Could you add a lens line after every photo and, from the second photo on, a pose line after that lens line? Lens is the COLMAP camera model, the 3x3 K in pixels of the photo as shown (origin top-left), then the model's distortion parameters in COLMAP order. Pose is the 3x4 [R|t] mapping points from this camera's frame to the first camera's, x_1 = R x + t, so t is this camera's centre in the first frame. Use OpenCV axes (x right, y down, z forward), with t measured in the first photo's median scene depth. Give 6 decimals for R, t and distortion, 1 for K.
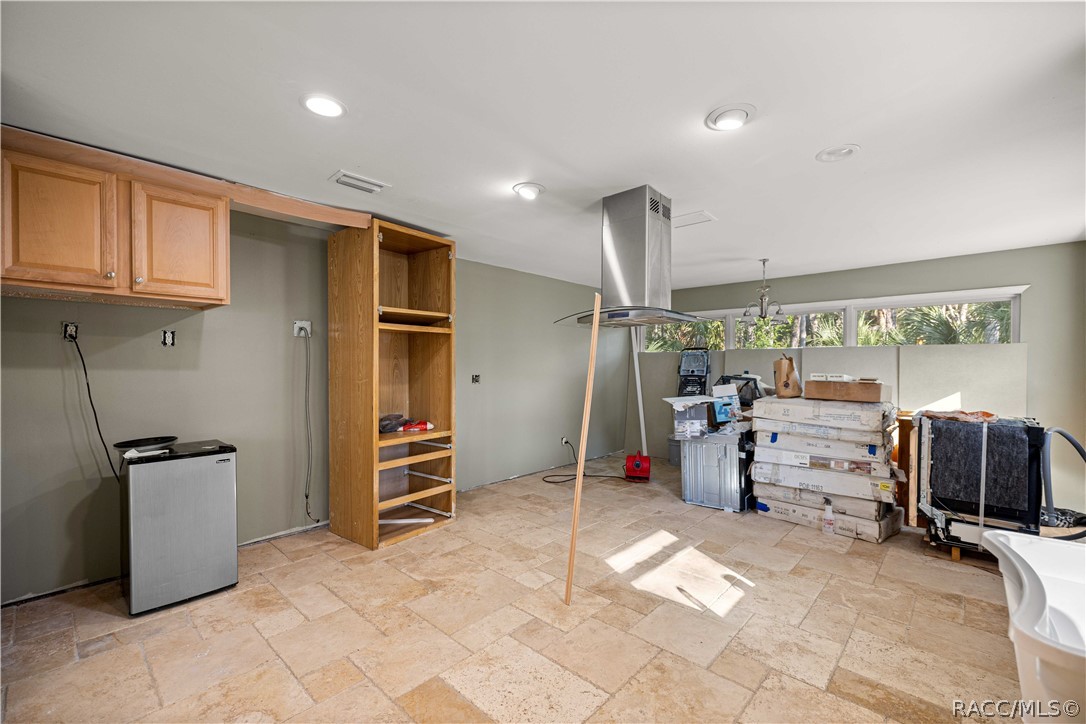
lens RADIAL K [[458.8, 0, 546.5], [0, 458.8, 368.4], [0, 0, 1]] dist [-0.002071, -0.000241]
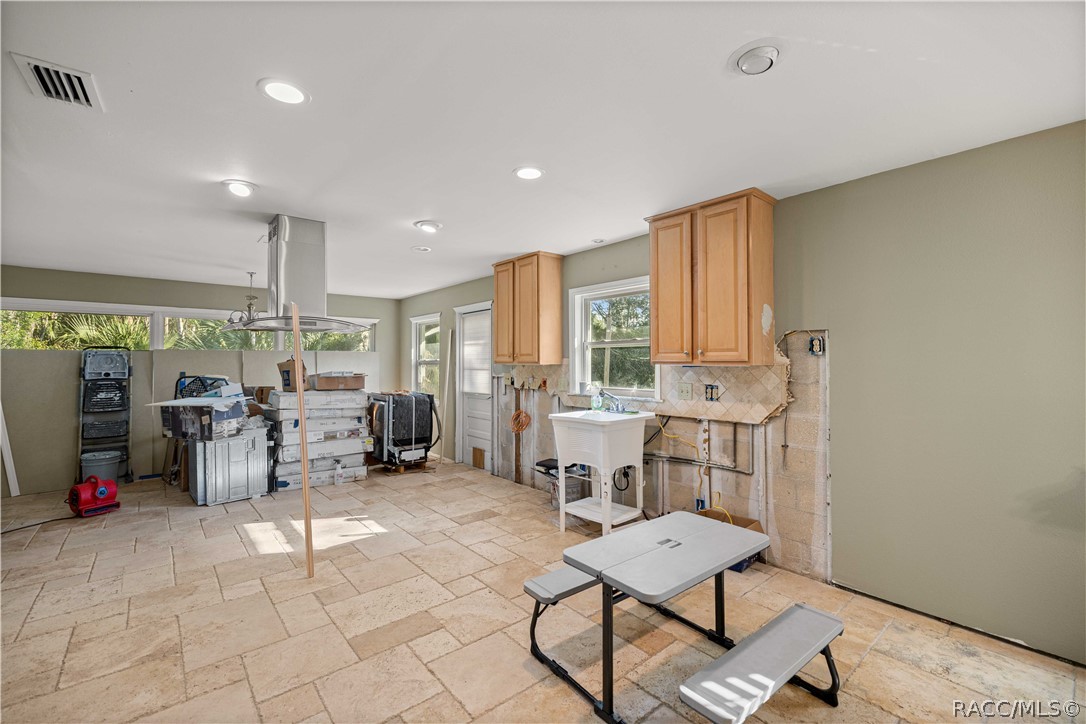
lens RADIAL K [[460.1, 0, 532.7], [0, 460.1, 356.9], [0, 0, 1]] dist [0.000396, -0.000232]
pose [[0.138065, 0.011152, 0.990360, -0.732751], [0.014066, 0.999814, -0.013219, -0.005697], [-0.990323, 0.015756, 0.137883, 0.209431]]
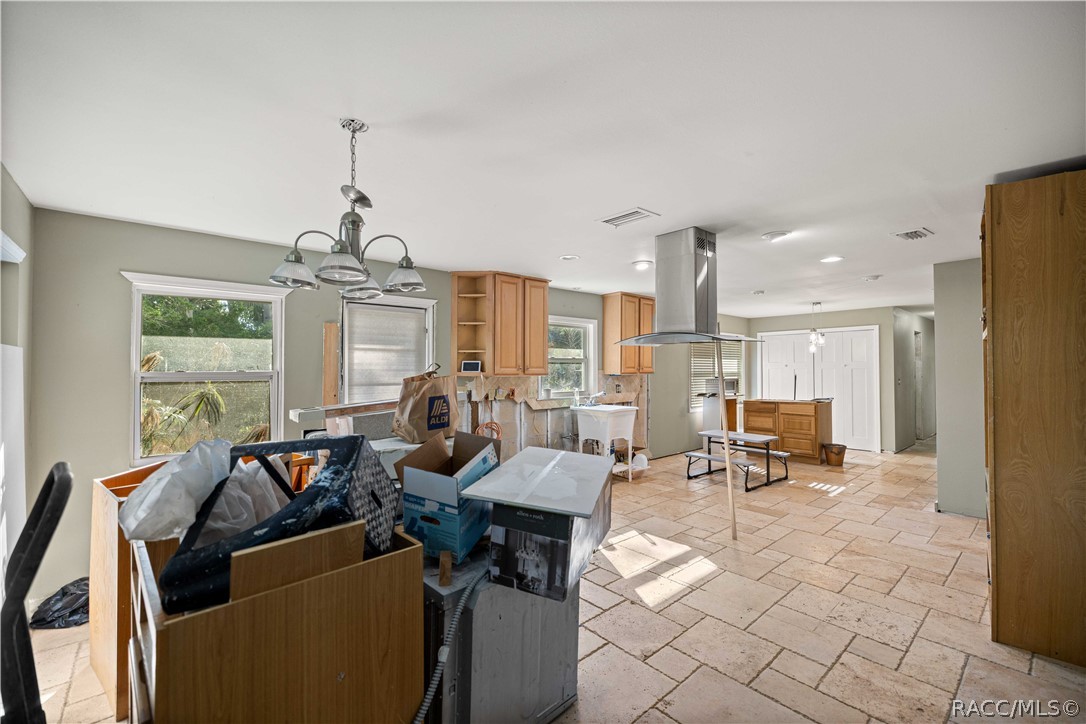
lens RADIAL K [[458.8, 0, 546.5], [0, 458.8, 368.4], [0, 0, 1]] dist [-0.002071, -0.000241]
pose [[-0.994486, 0.001670, 0.104854, 0.358336], [0.002666, 0.999953, 0.009364, -0.038935], [-0.104833, 0.009592, -0.994444, 1.835388]]
